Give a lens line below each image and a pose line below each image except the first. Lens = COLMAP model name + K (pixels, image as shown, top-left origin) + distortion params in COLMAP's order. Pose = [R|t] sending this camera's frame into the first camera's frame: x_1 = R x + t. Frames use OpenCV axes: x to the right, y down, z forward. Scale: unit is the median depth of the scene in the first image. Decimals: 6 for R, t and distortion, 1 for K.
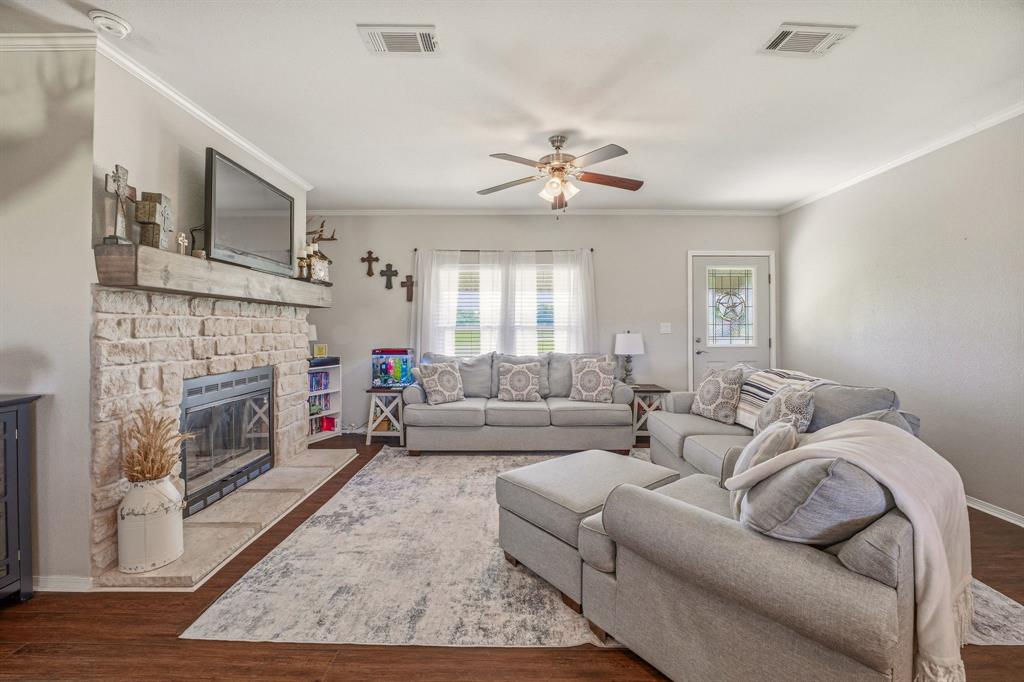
lens RADIAL K [[420.3, 0, 512.9], [0, 420.3, 327.5], [0, 0, 1]] dist [-0.021729, 0.000097]
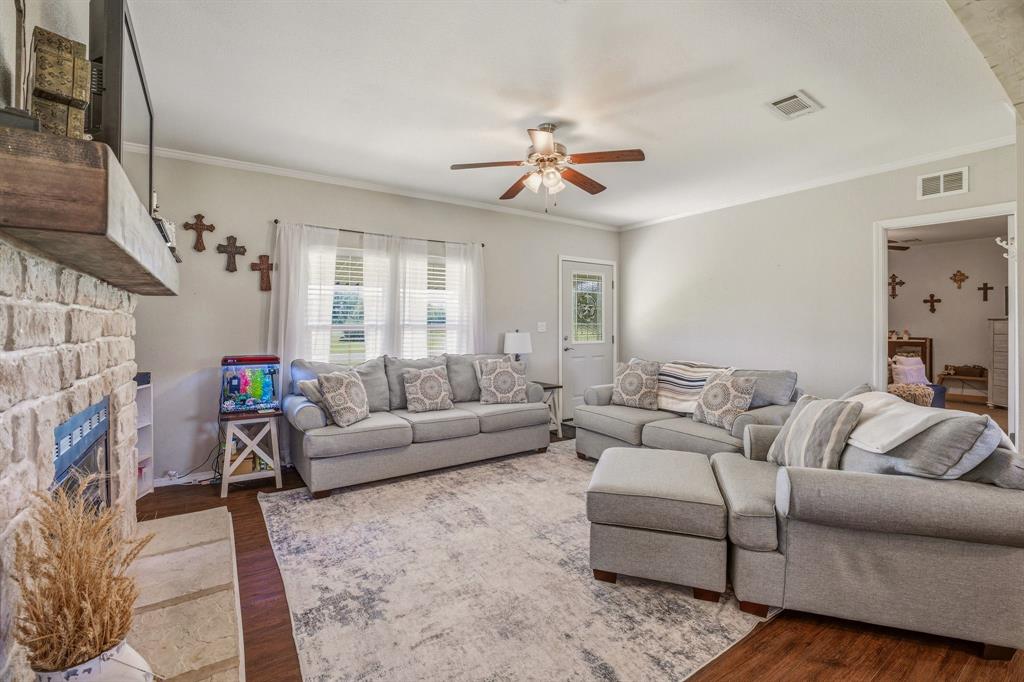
lens RADIAL K [[435.5, 0, 502.2], [0, 435.5, 329.2], [0, 0, 1]] dist [-0.021987, 0.000338]
pose [[0.837012, -0.003165, 0.547176, -0.359915], [-0.000020, 0.999983, 0.005815, 0.000098], [-0.547185, -0.004879, 0.836998, 0.164444]]
